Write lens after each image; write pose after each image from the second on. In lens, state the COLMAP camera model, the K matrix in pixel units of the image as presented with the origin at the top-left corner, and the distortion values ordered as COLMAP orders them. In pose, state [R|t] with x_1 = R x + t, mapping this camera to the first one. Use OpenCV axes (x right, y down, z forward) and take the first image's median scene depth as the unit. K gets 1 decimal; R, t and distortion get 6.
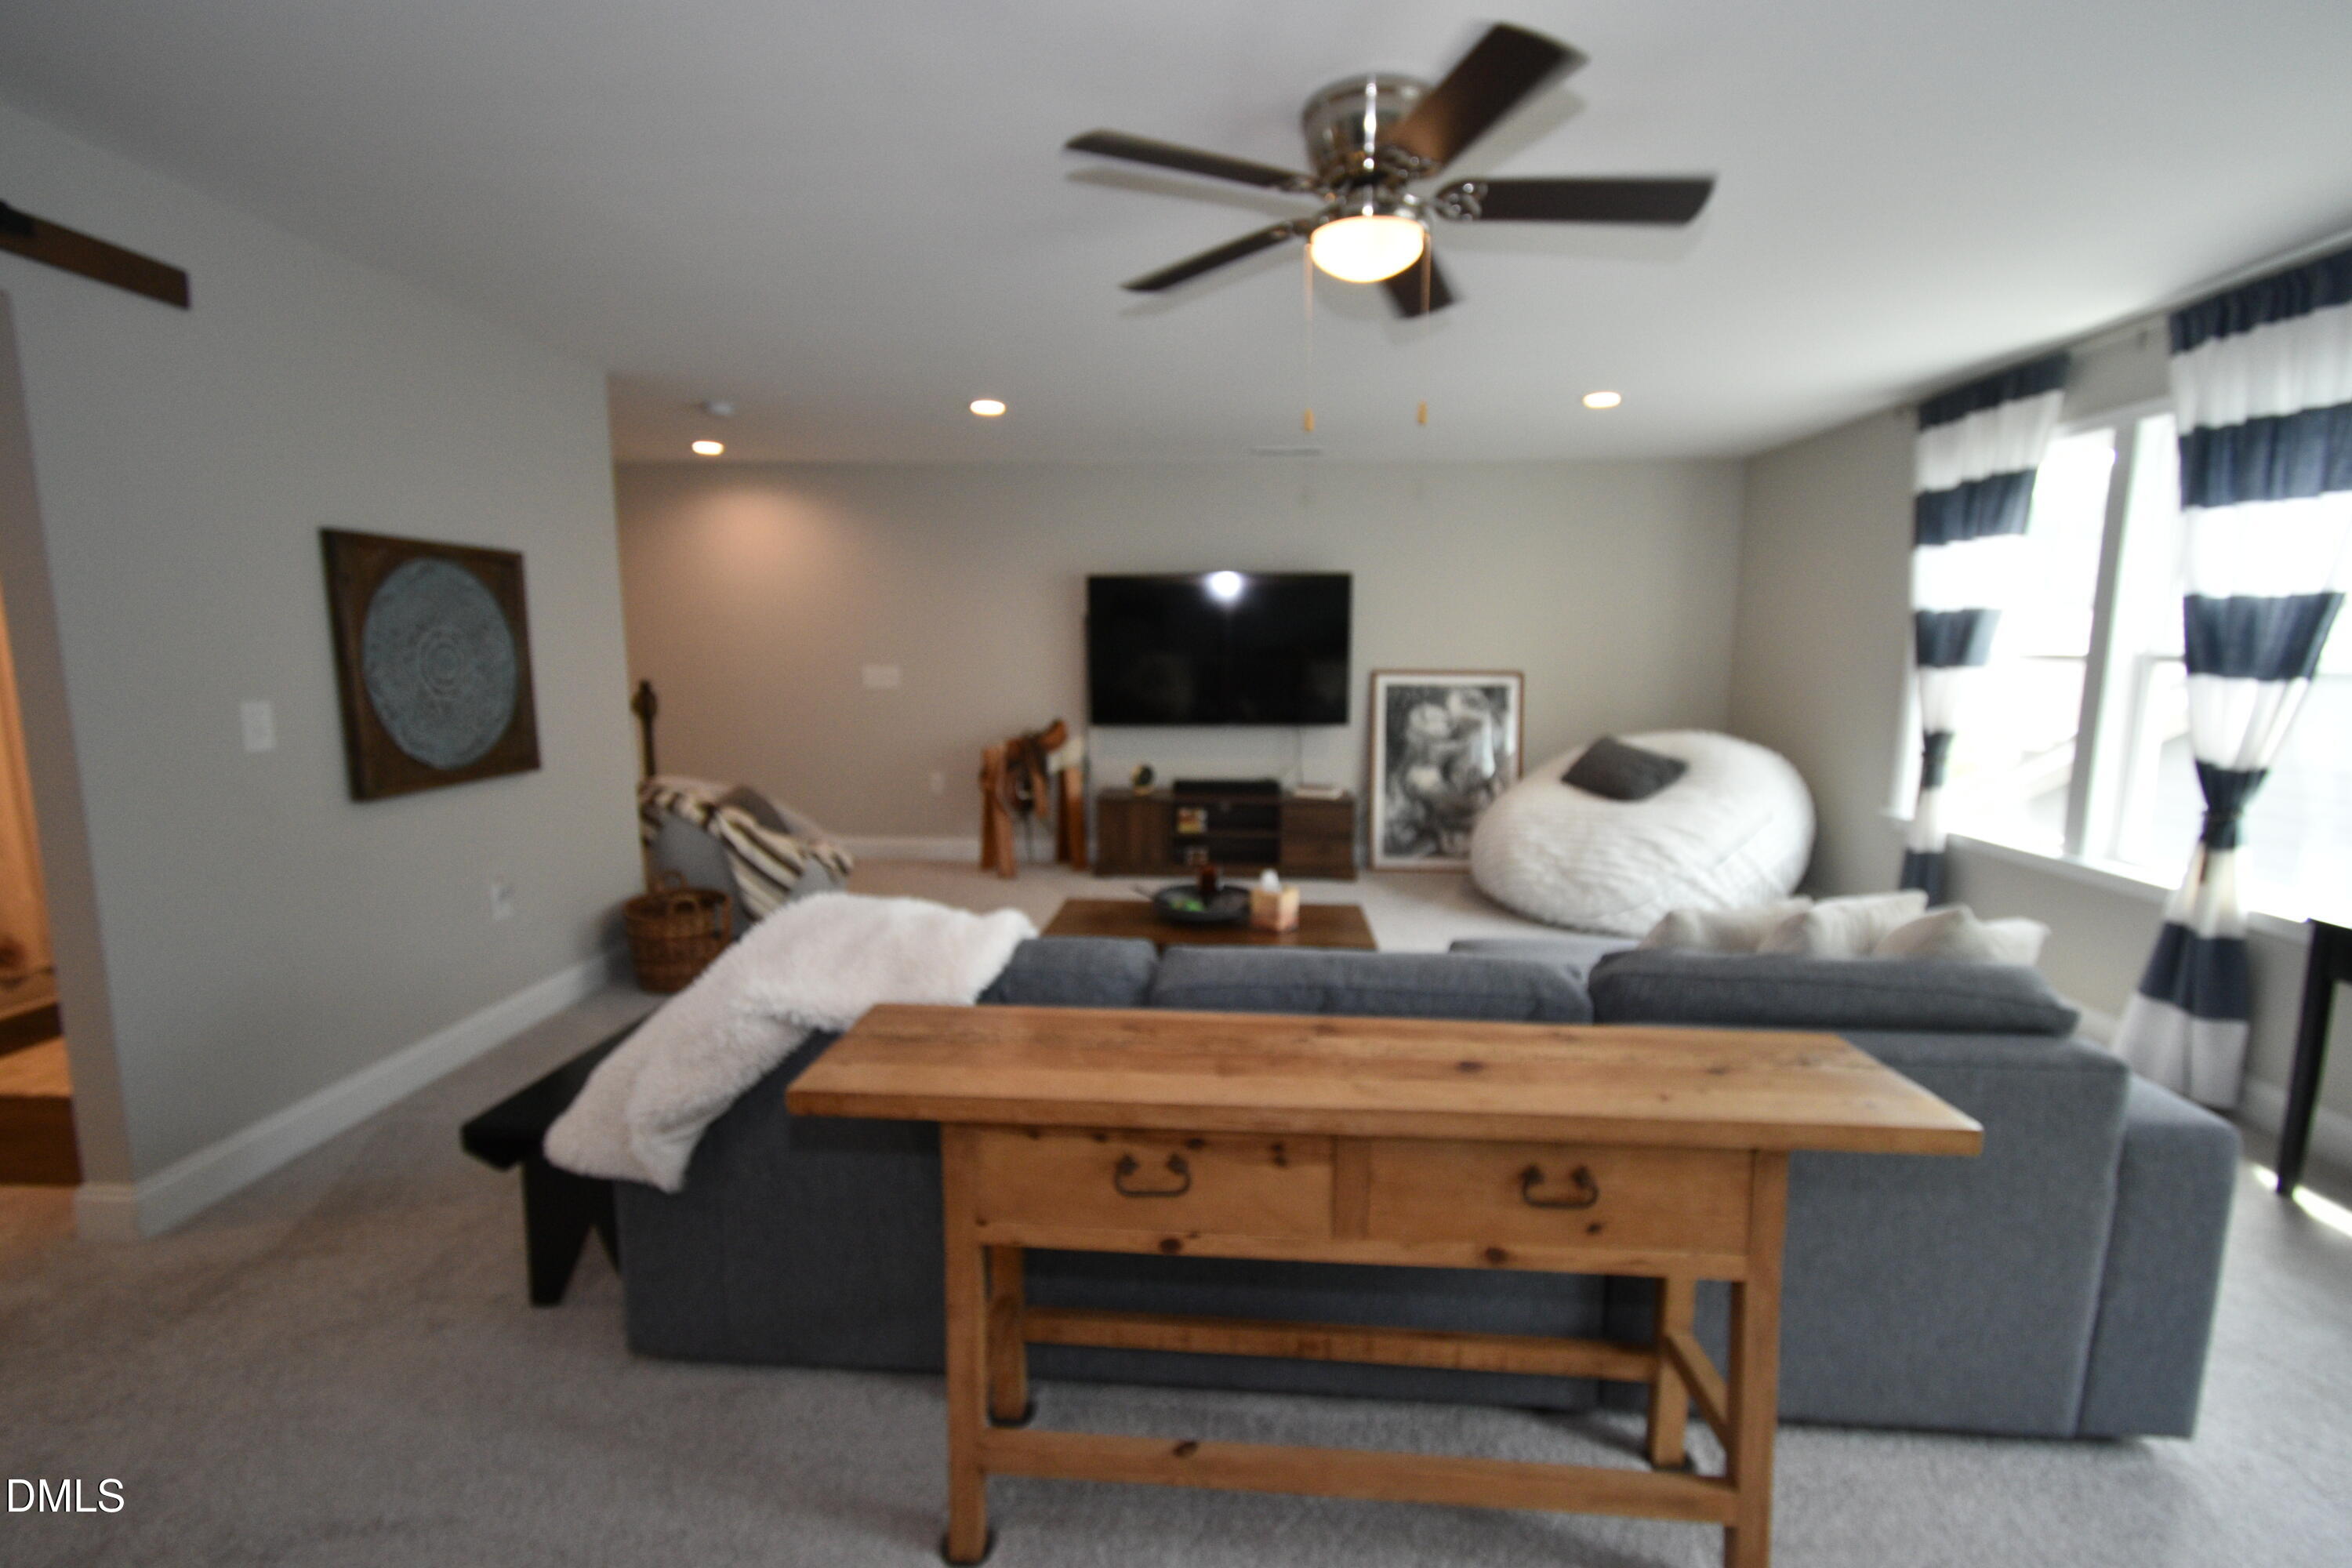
lens RADIAL K [[1035.2, 0, 1174.3], [0, 1035.2, 788.0], [0, 0, 1]] dist [0.010021, -0.003985]
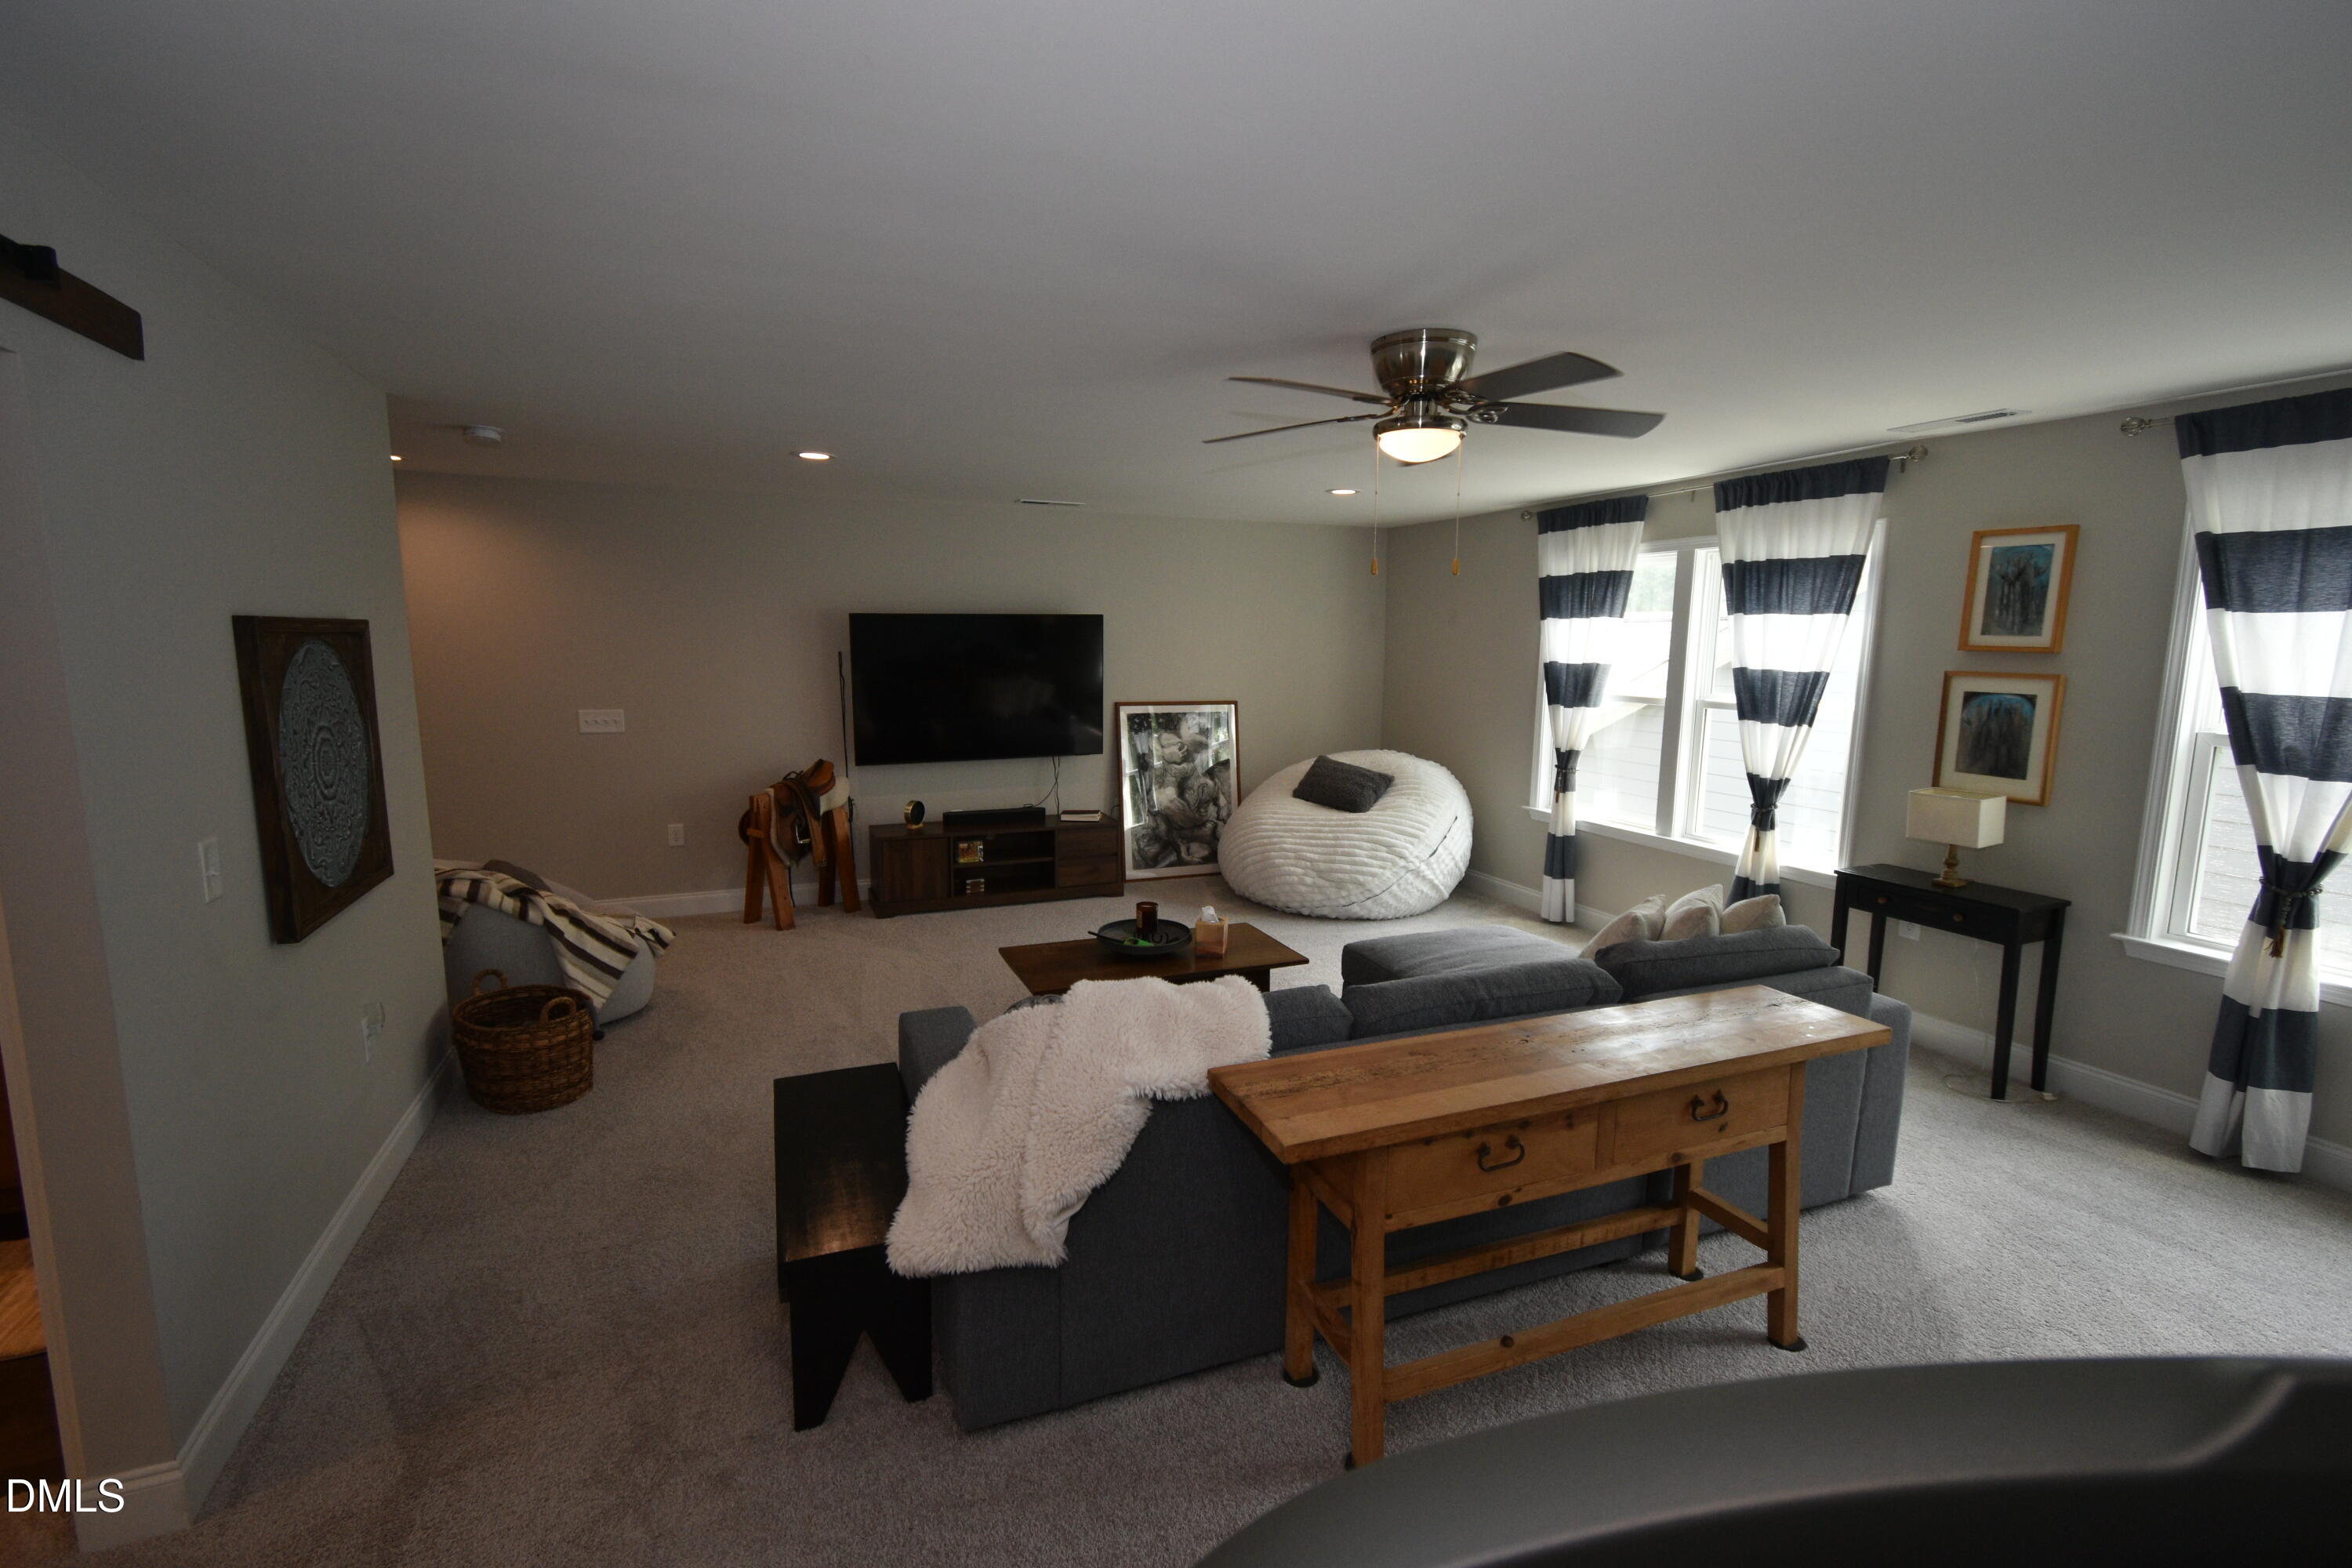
lens RADIAL K [[1035.2, 0, 1169.0], [0, 1035.2, 789.8], [0, 0, 1]] dist [0.010021, -0.003985]
pose [[0.901396, -0.059074, 0.428948, -0.365309], [0.054819, 0.998248, 0.022280, -0.064613], [-0.429512, 0.003431, 0.903055, -0.030653]]
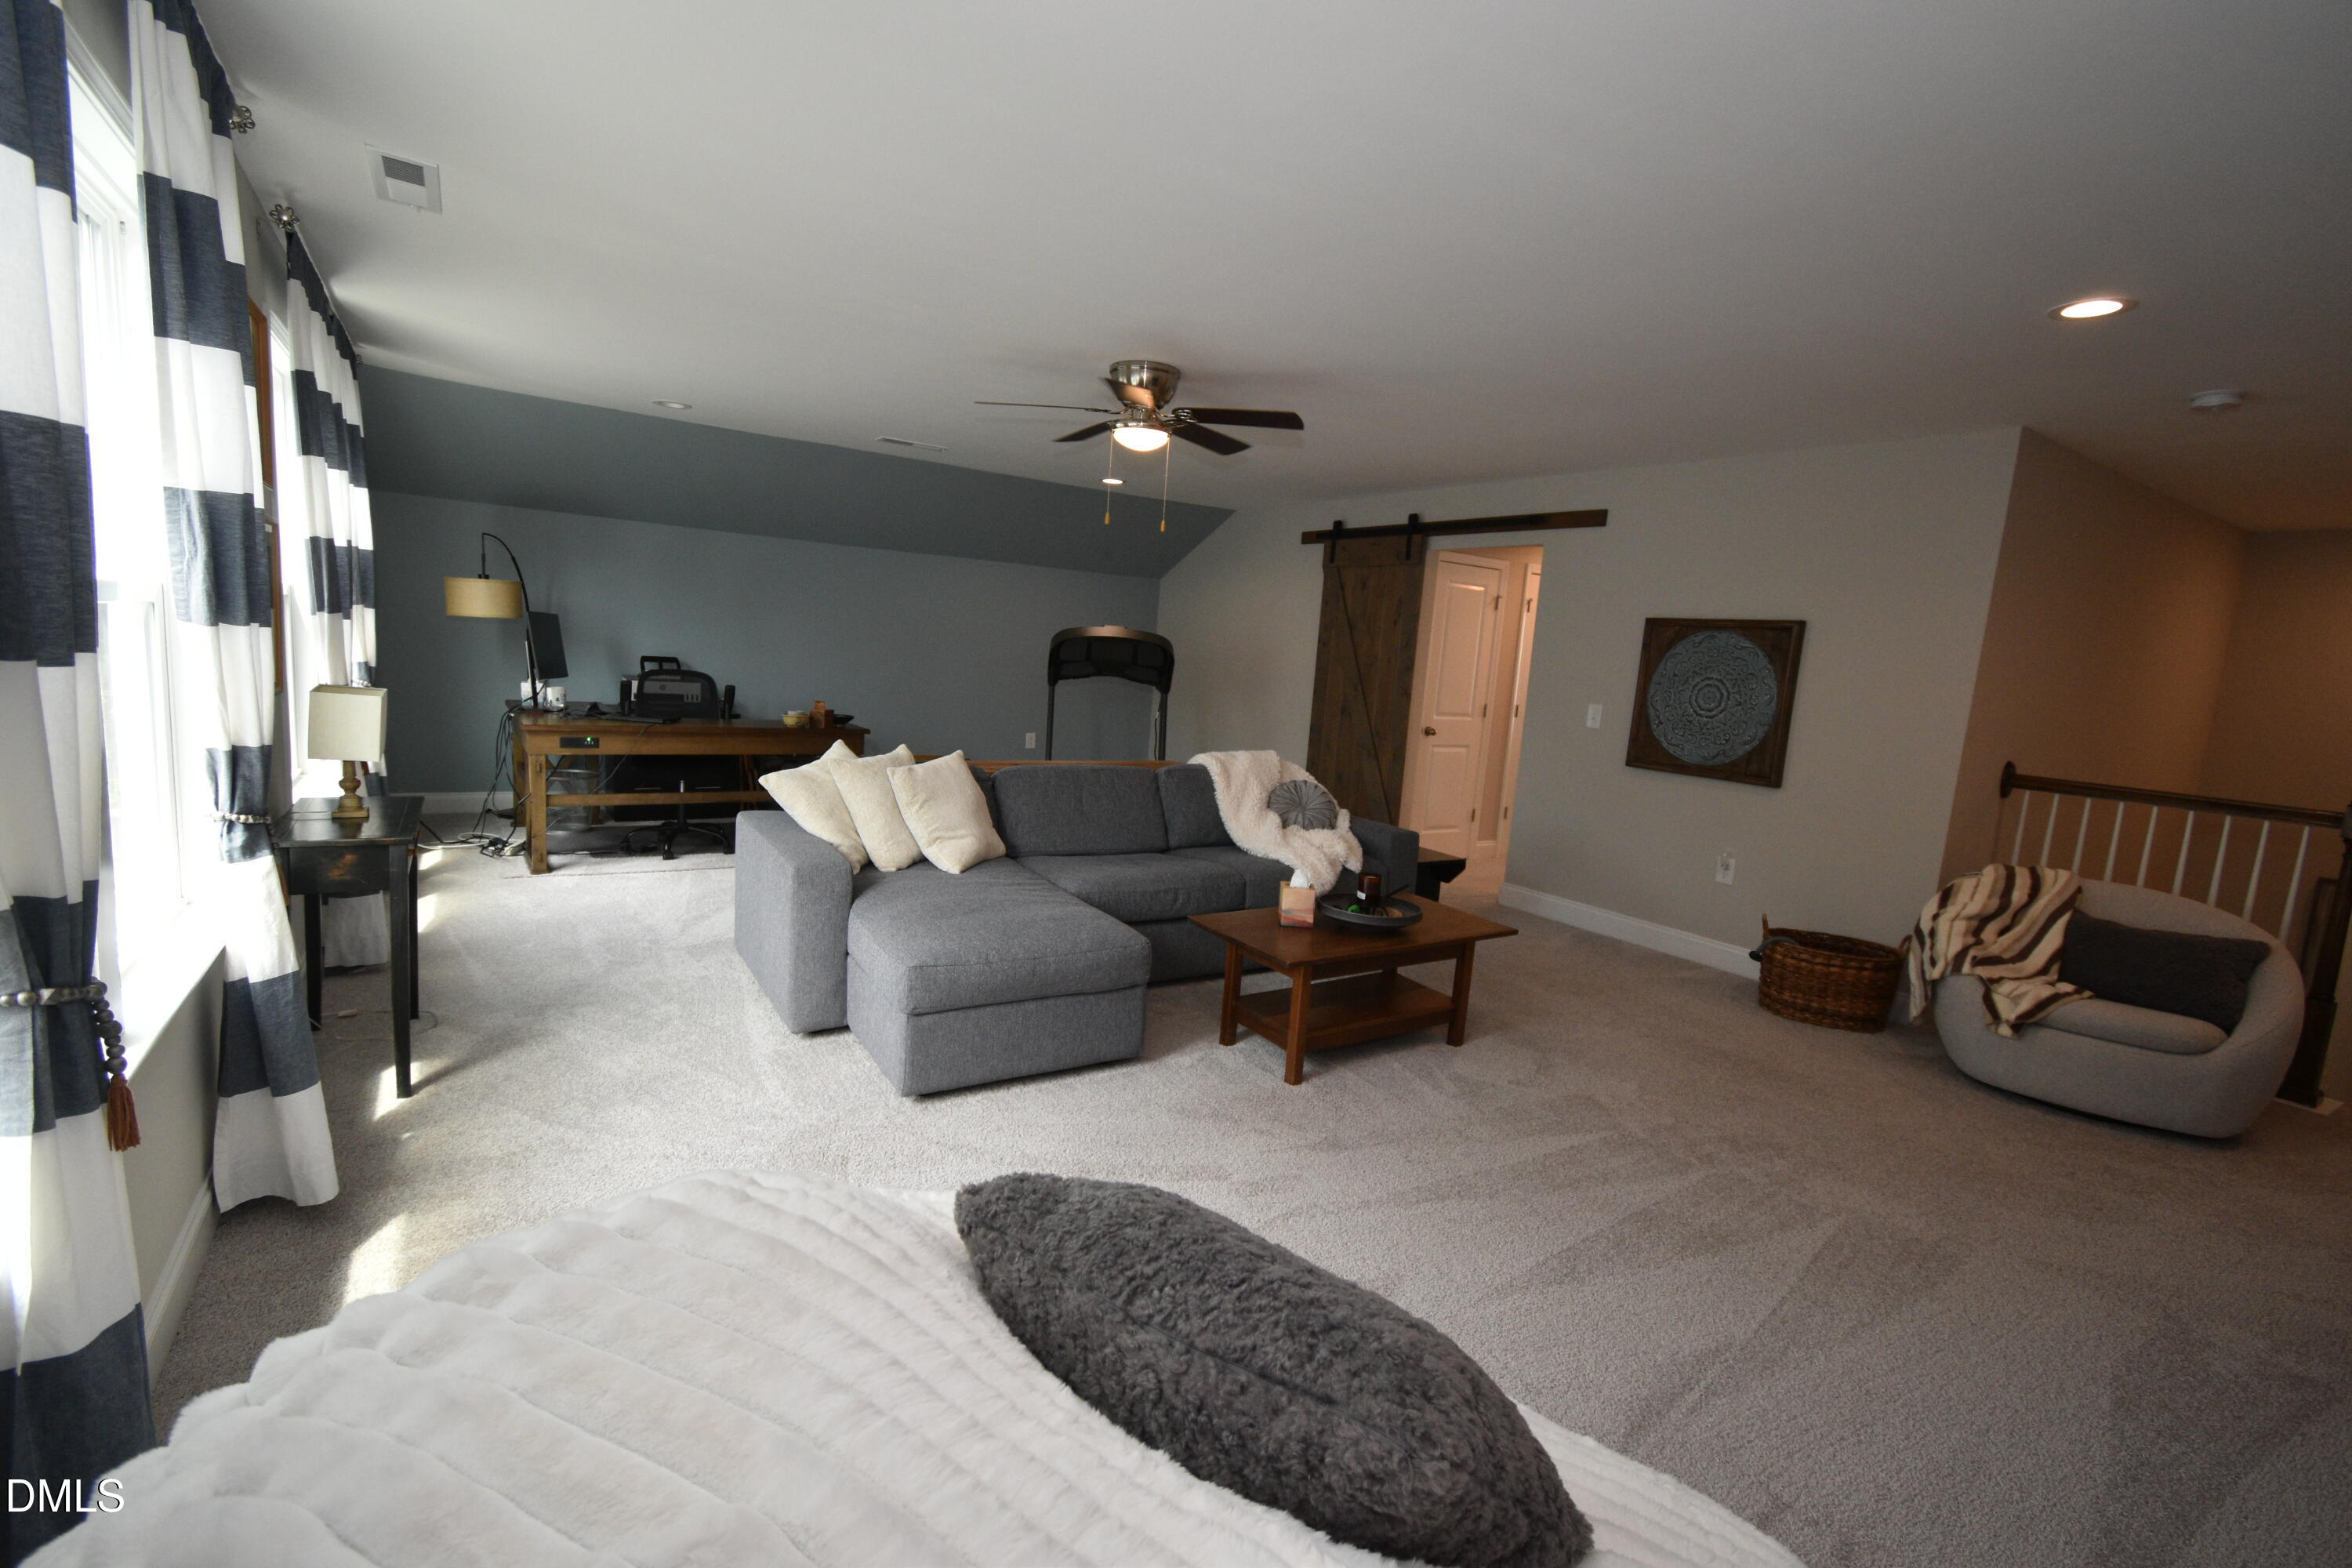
lens RADIAL K [[1035.2, 0, 1177.8], [0, 1035.2, 789.6], [0, 0, 1]] dist [0.010021, -0.003985]
pose [[-0.791063, 0.025744, -0.611193, 0.696746], [-0.156907, 0.957150, 0.243399, -0.194094], [0.591269, 0.288445, -0.753127, 1.400648]]
